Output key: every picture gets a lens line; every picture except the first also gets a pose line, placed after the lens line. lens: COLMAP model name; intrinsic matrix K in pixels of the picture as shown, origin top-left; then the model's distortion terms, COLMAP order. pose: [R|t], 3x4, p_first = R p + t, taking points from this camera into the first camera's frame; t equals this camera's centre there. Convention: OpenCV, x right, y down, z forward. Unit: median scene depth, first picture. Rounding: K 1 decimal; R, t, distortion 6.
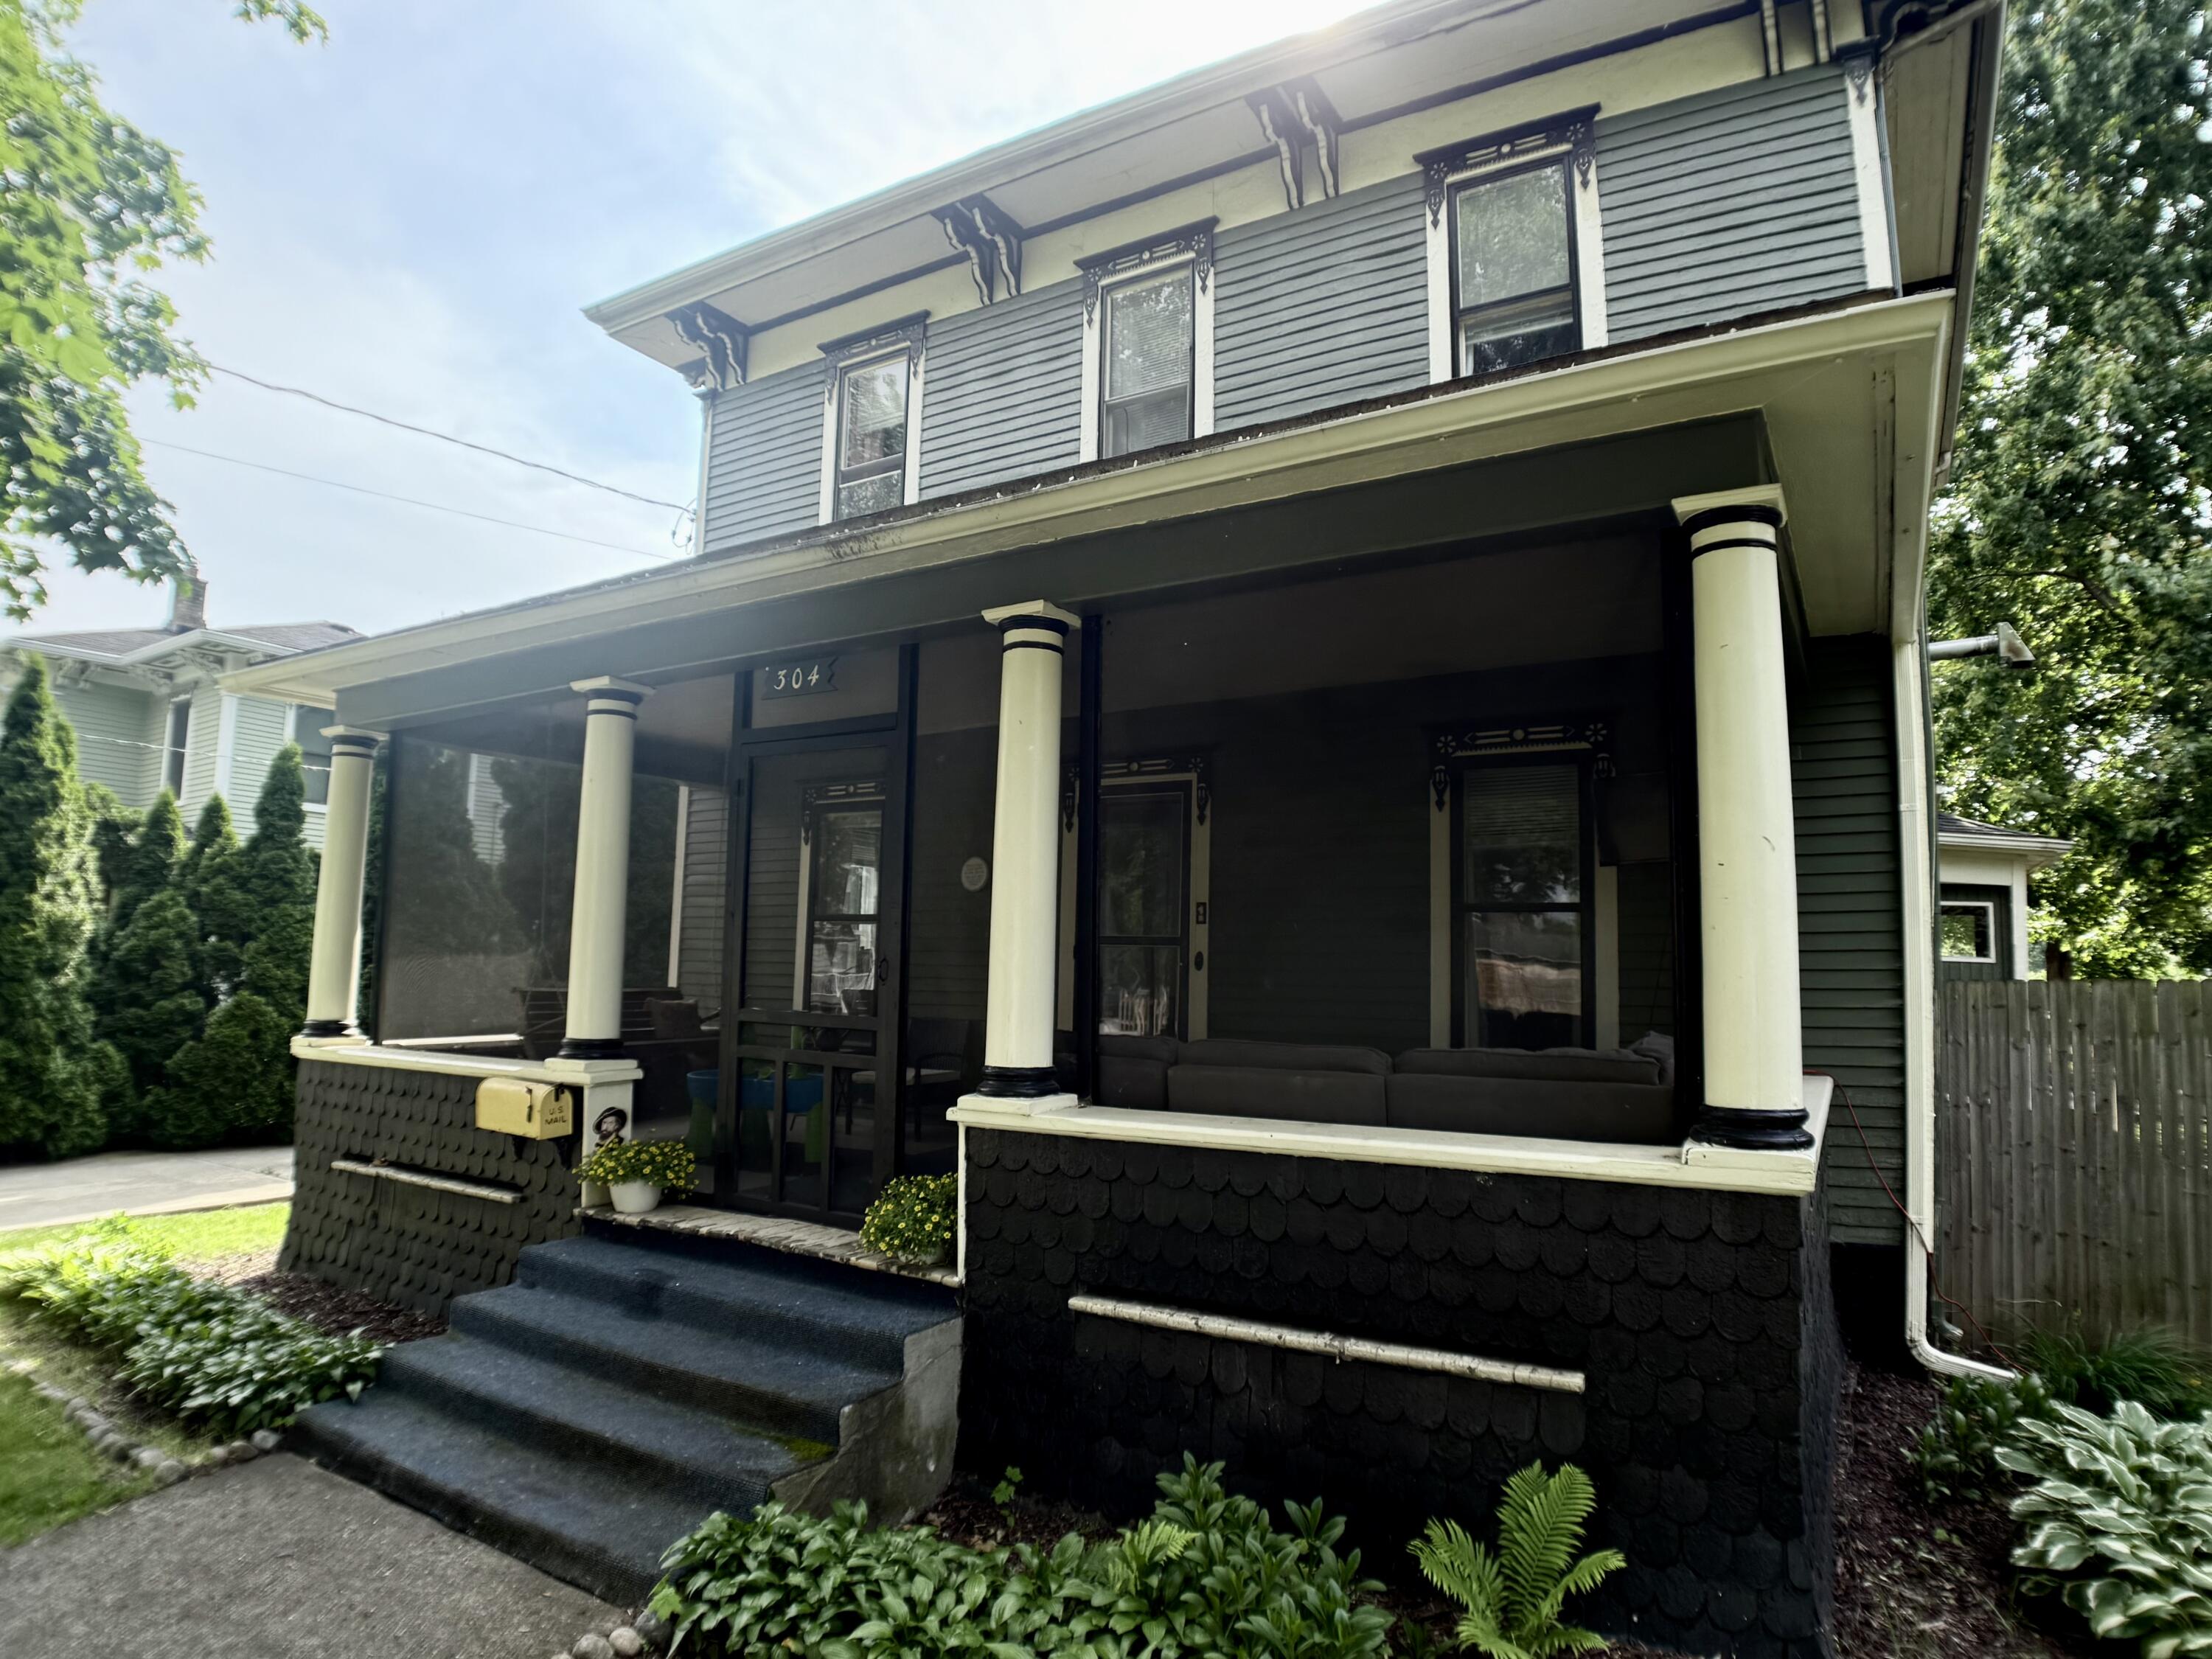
lens RADIAL K [[1265.2, 0, 1111.9], [0, 1265.2, 821.3], [0, 0, 1]] dist [-0.069644, -0.004820]
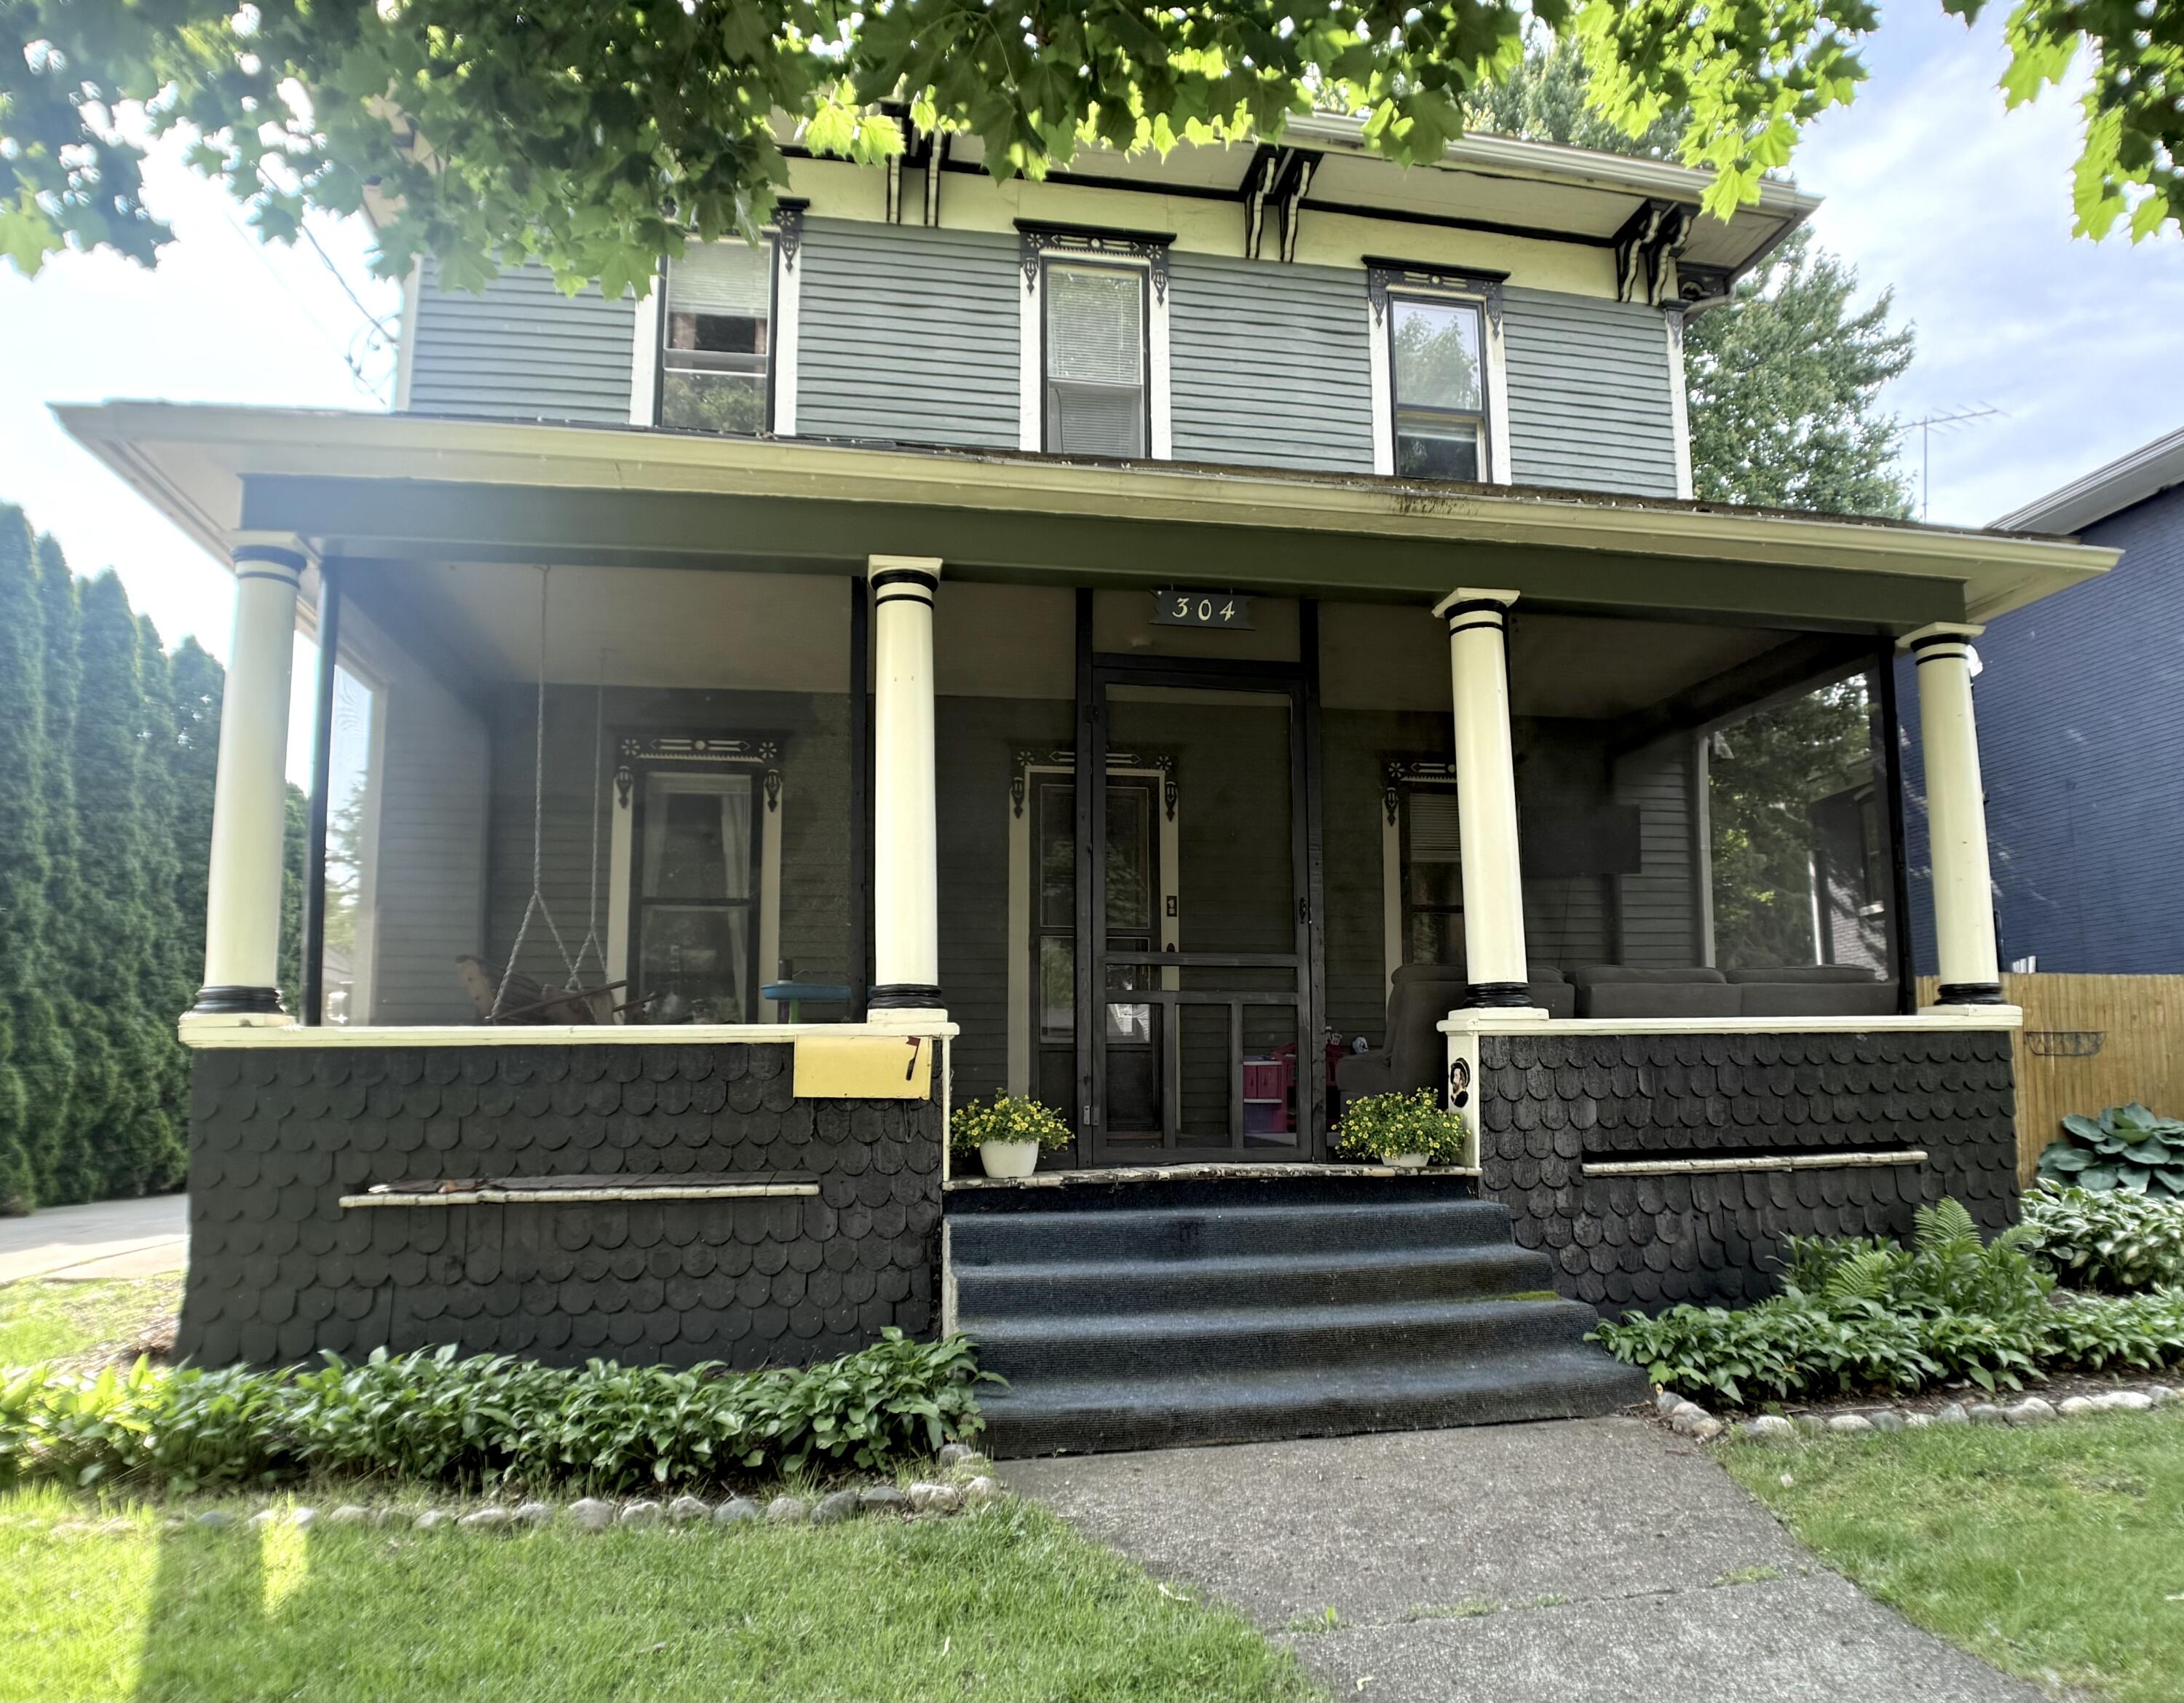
lens RADIAL K [[1441.7, 0, 1115.7], [0, 1441.7, 944.2], [0, 0, 1]] dist [-0.060401, -0.014175]
pose [[0.744744, 0.043827, 0.665909, -0.978919], [-0.054510, 0.998502, -0.004754, 0.146580], [-0.665120, -0.032758, 0.746017, 0.197191]]
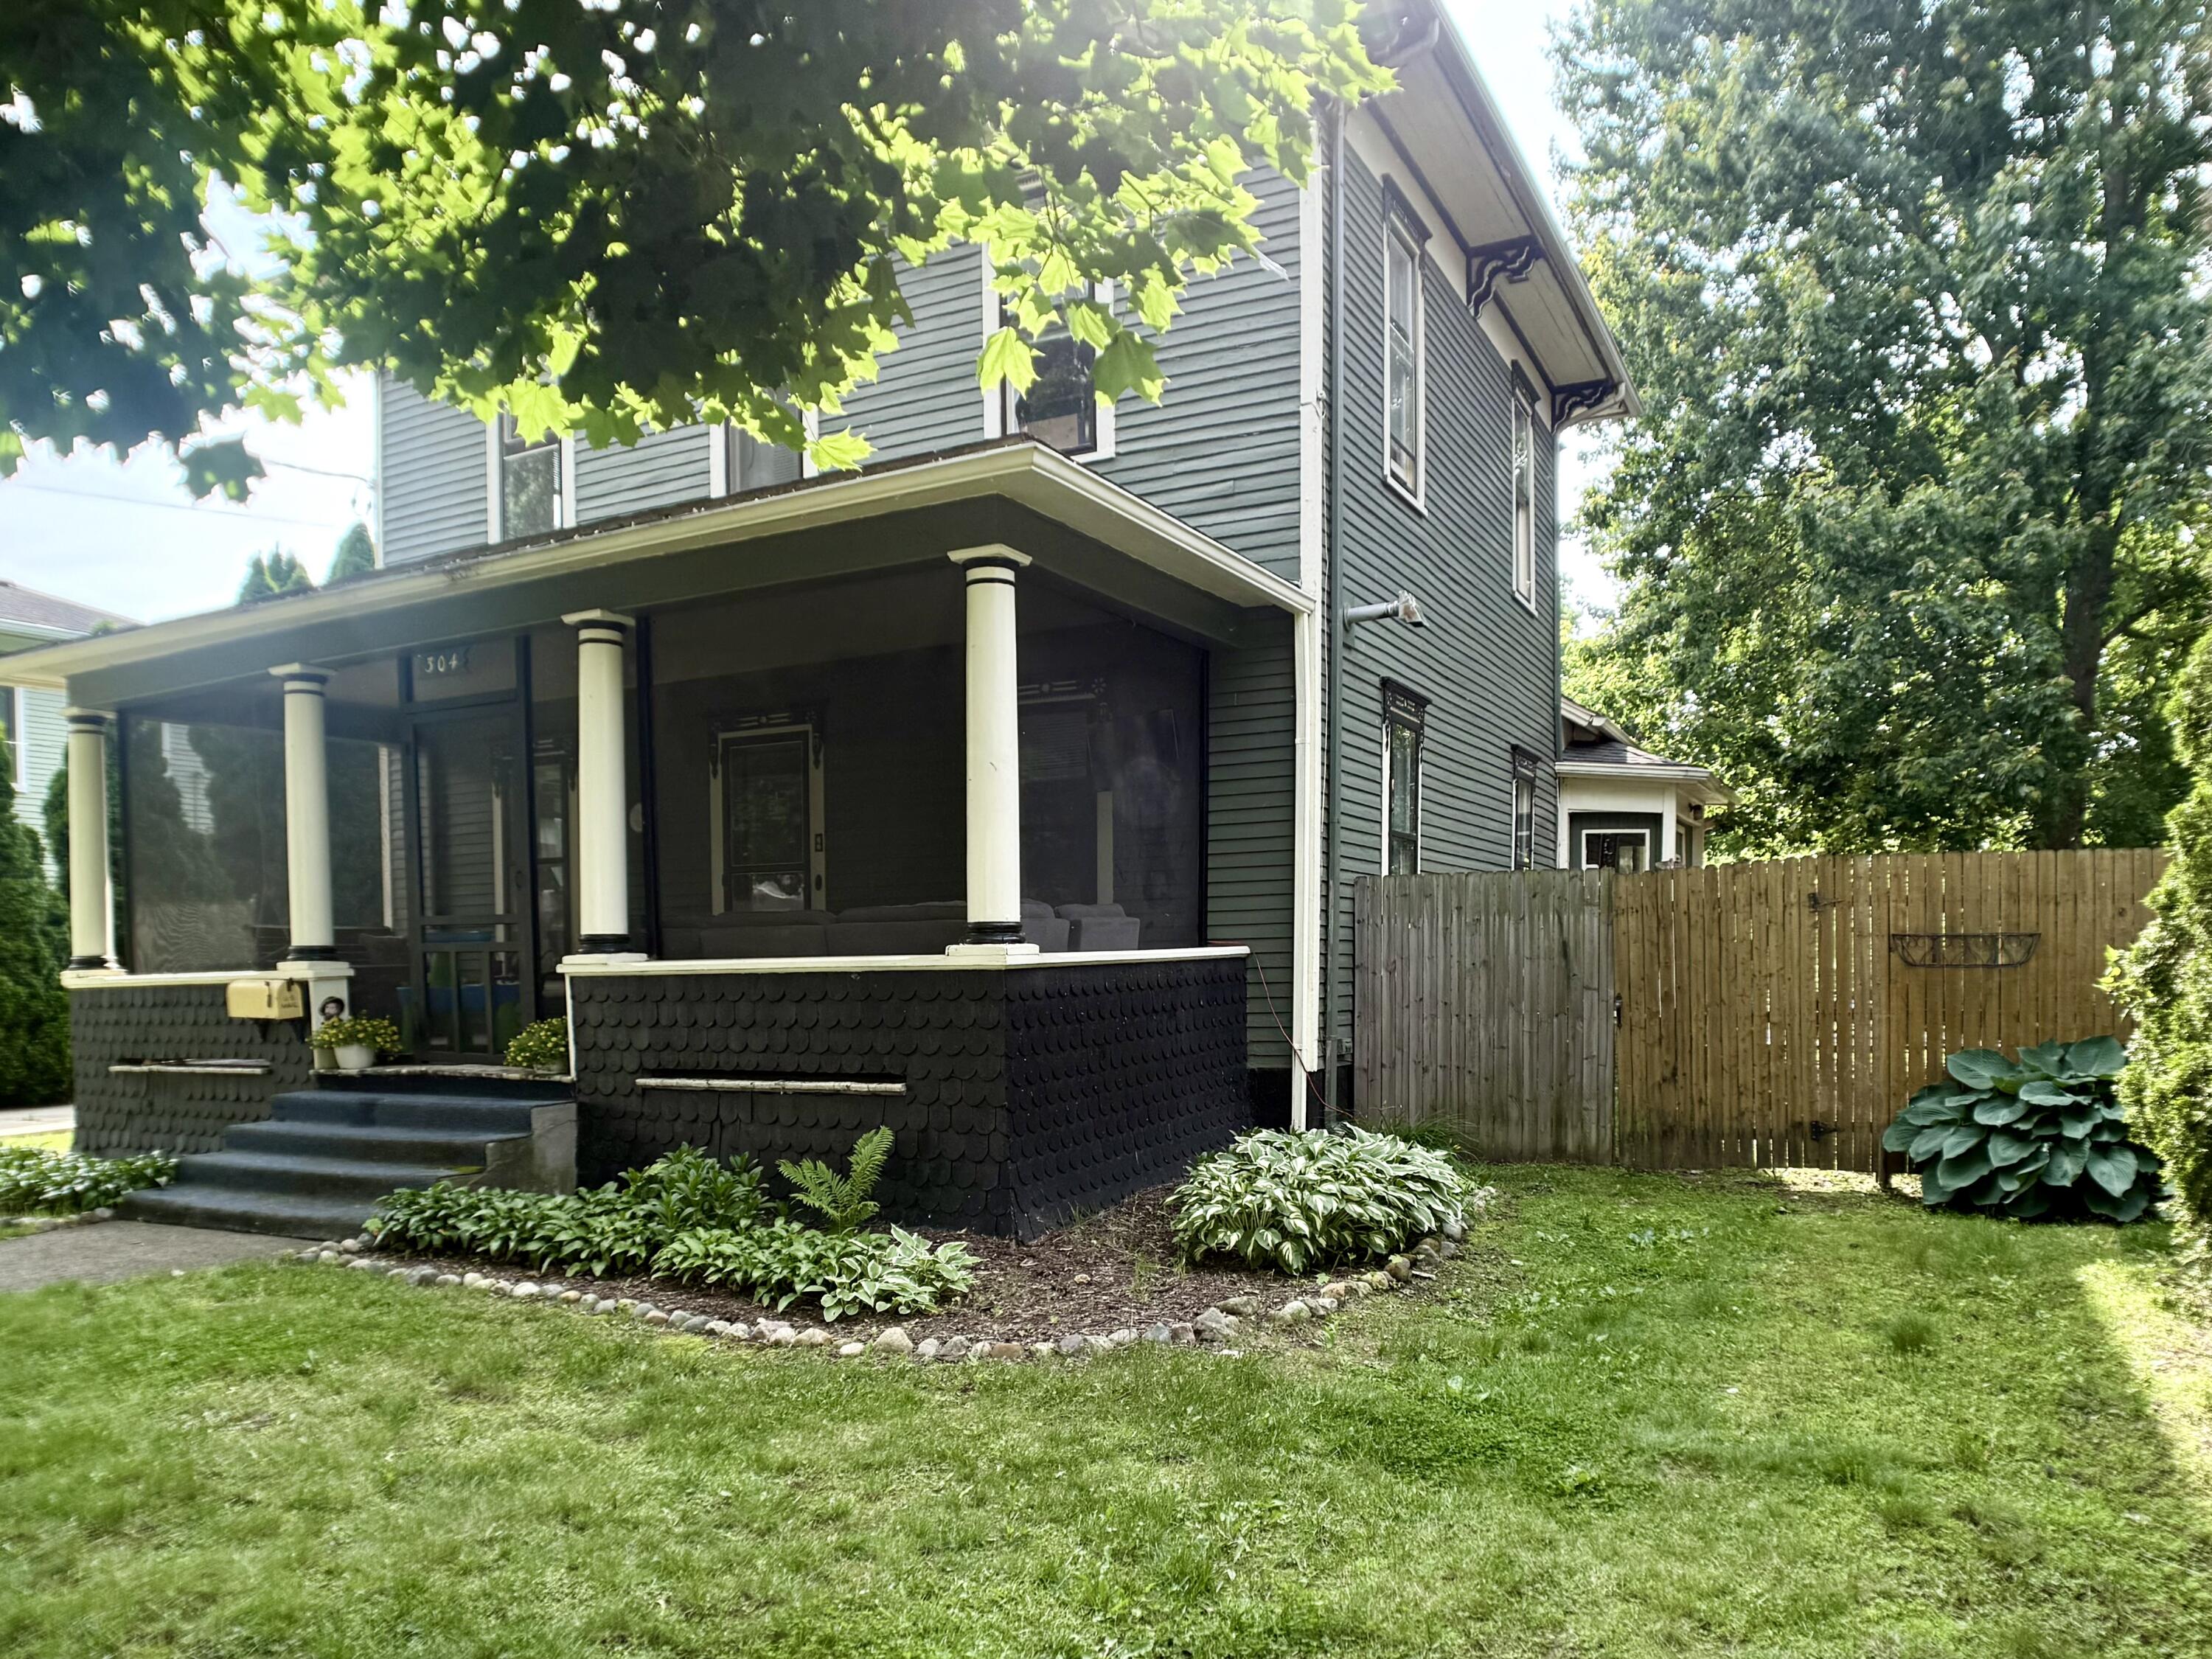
lens RADIAL K [[1587.8, 0, 1095.2], [0, 1587.8, 1061.5], [0, 0, 1]] dist [-0.061292, -0.016486]
pose [[0.997528, -0.033220, 0.061930, 0.305891], [0.021656, 0.983644, 0.178817, 0.018221], [-0.066857, -0.177034, 0.981931, -0.704994]]
